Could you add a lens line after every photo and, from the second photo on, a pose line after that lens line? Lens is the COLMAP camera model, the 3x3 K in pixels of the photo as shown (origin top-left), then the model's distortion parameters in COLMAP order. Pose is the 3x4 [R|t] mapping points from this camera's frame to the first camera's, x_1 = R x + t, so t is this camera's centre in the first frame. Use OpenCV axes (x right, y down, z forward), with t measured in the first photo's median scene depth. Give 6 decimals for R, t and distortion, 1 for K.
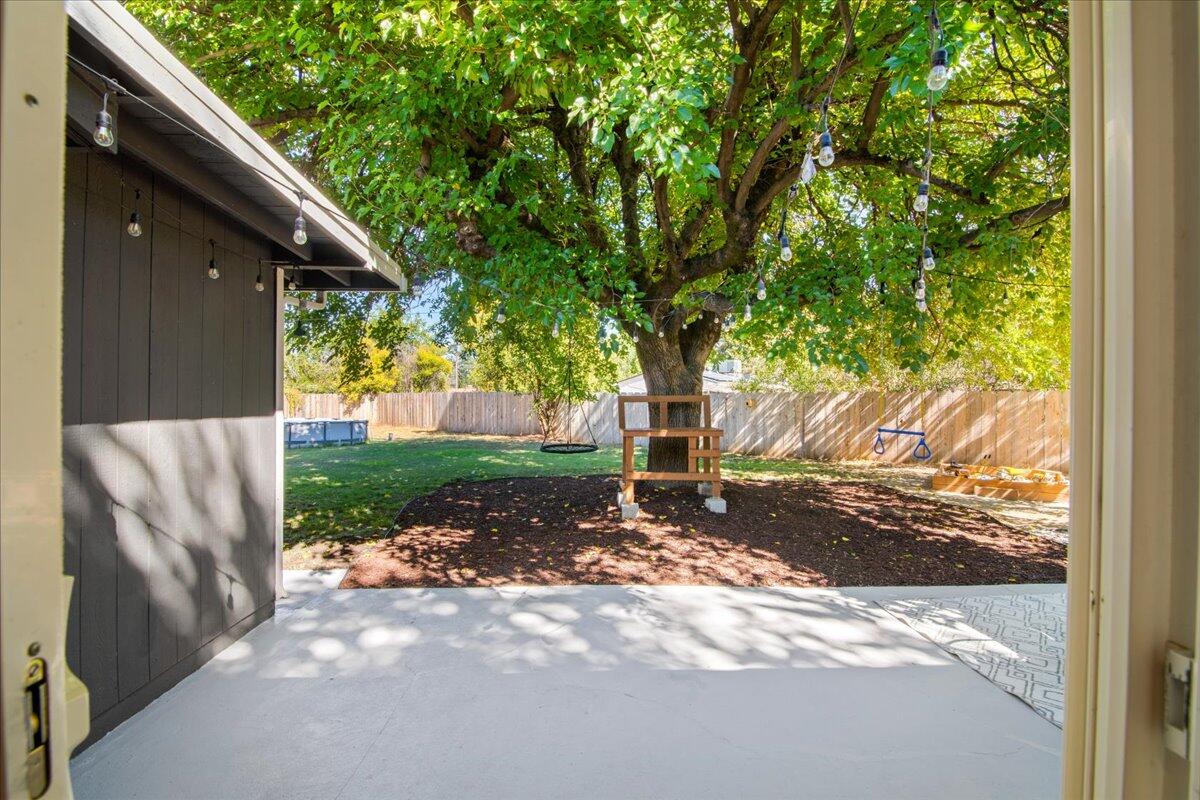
lens RADIAL K [[563.0, 0, 589.5], [0, 563.0, 400.1], [0, 0, 1]] dist [-0.016435, 0.000642]
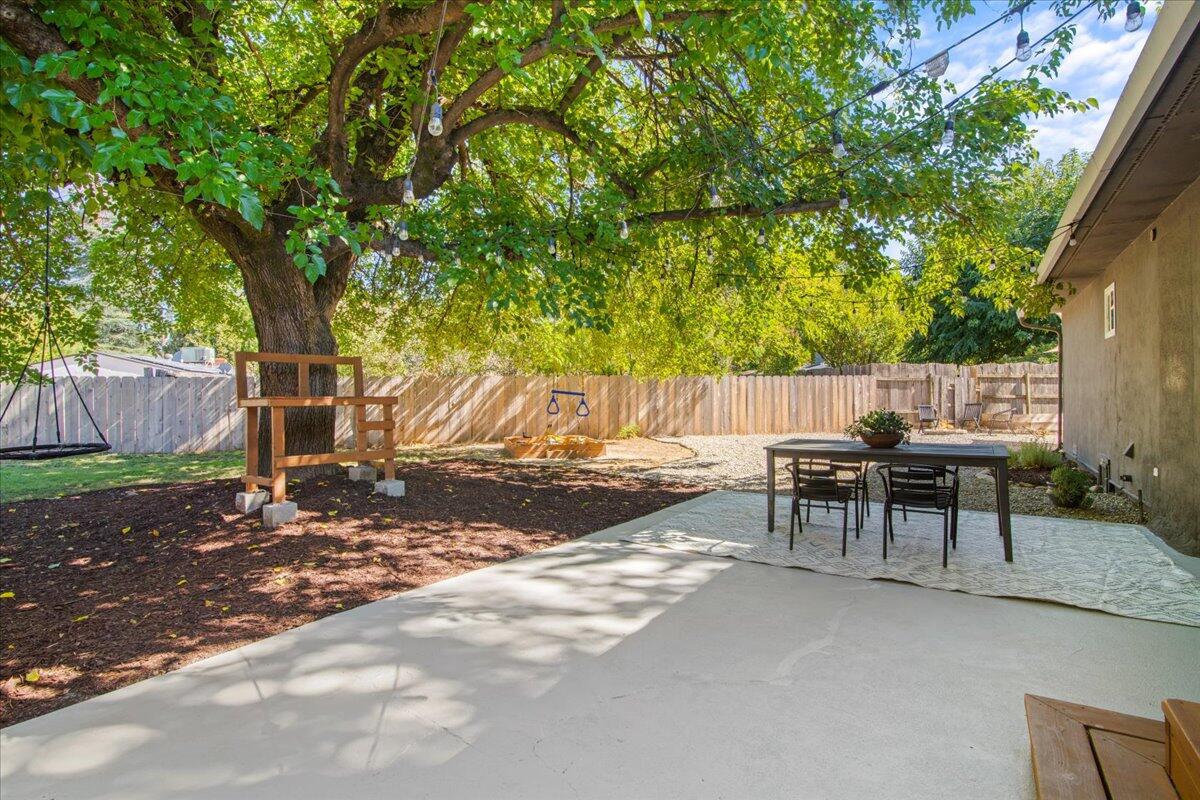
lens RADIAL K [[563.0, 0, 595.5], [0, 563.0, 401.6], [0, 0, 1]] dist [-0.016435, 0.000642]
pose [[0.586960, -0.010128, 0.809553, -0.322542], [0.015782, 0.999875, 0.001067, 0.079606], [-0.809462, 0.012150, 0.587046, 0.338076]]
